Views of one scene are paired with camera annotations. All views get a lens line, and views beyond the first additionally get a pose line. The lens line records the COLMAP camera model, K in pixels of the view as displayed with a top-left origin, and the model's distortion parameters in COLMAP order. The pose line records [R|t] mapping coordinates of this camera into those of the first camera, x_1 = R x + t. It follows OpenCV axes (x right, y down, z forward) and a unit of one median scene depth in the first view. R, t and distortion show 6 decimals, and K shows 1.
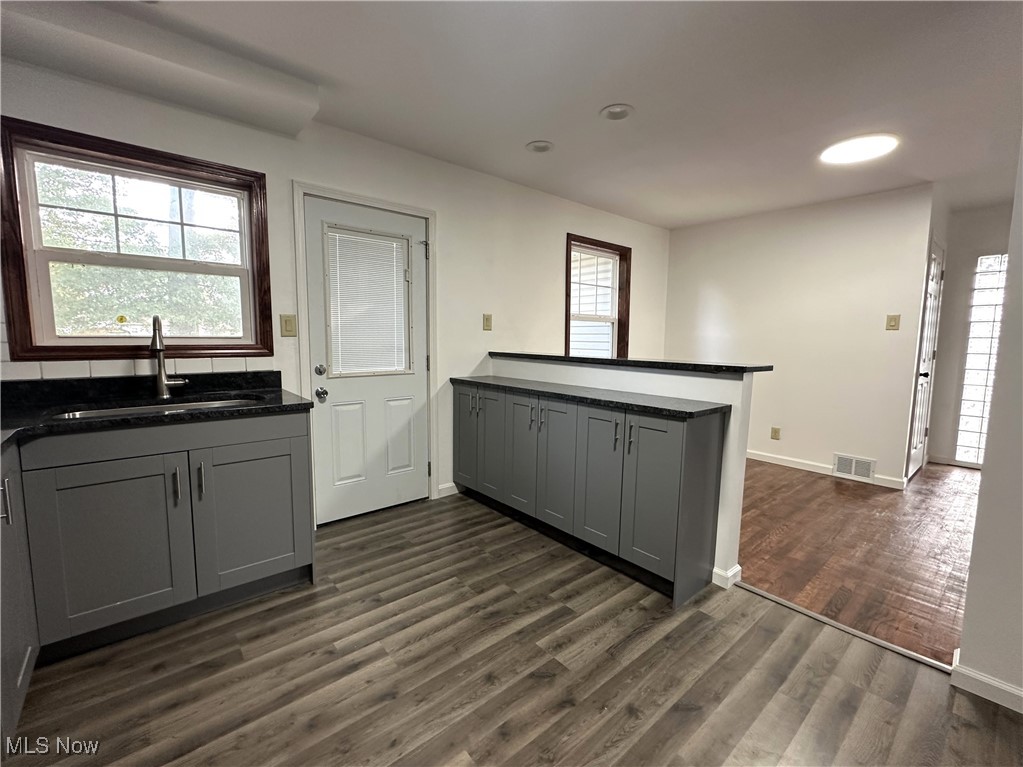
lens RADIAL K [[443.1, 0, 511.5], [0, 443.1, 383.5], [0, 0, 1]] dist [-0.000752, -0.000049]
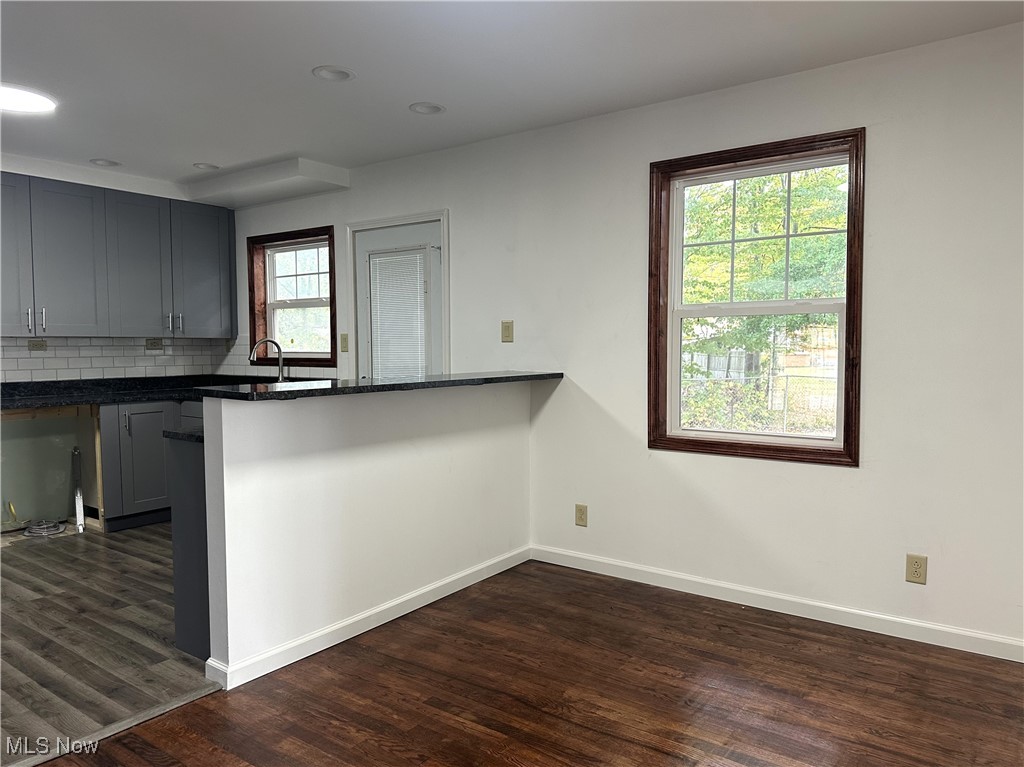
lens RADIAL K [[733.4, 0, 512.0], [0, 733.4, 383.5], [0, 0, 1]] dist [0.002548, 0.000115]
pose [[0.225084, 0.042405, -0.973416, 1.824247], [-0.097380, 0.995029, 0.020830, -0.124893], [0.969461, 0.090103, 0.228094, 1.174364]]
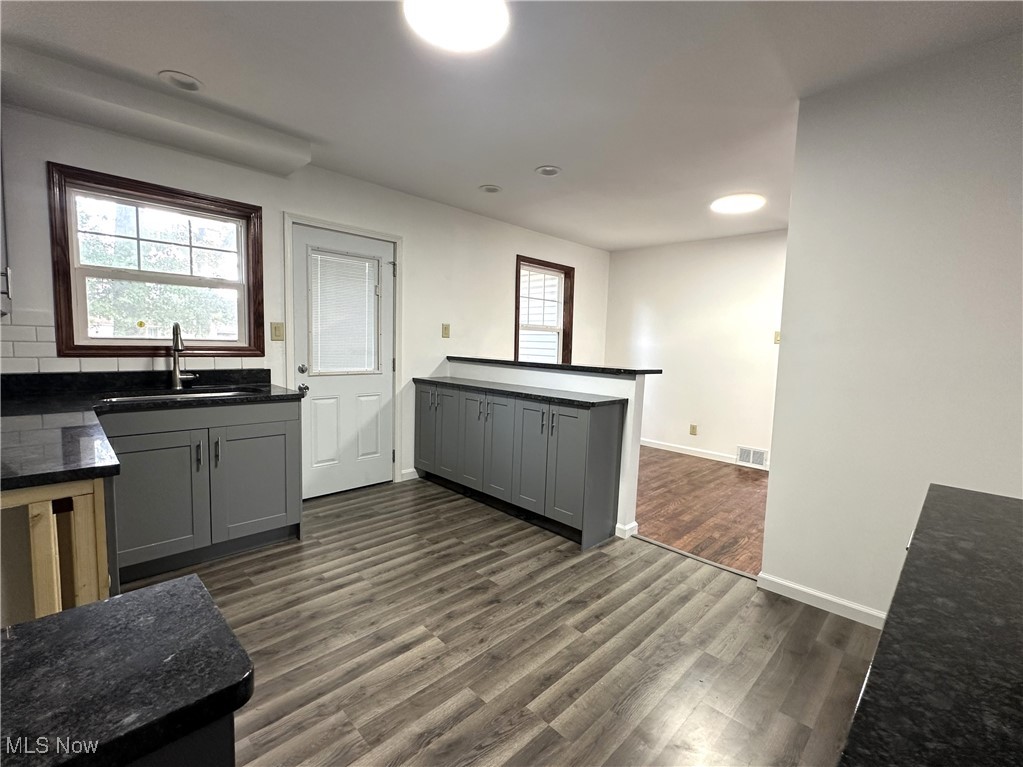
lens RADIAL K [[456.3, 0, 511.5], [0, 456.3, 383.5], [0, 0, 1]] dist [-0.001481, -0.000129]
pose [[0.996680, 0.011232, 0.080639, 0.035601], [-0.010077, 0.999841, -0.014716, 0.025880], [-0.080791, 0.013854, 0.996635, -0.328346]]
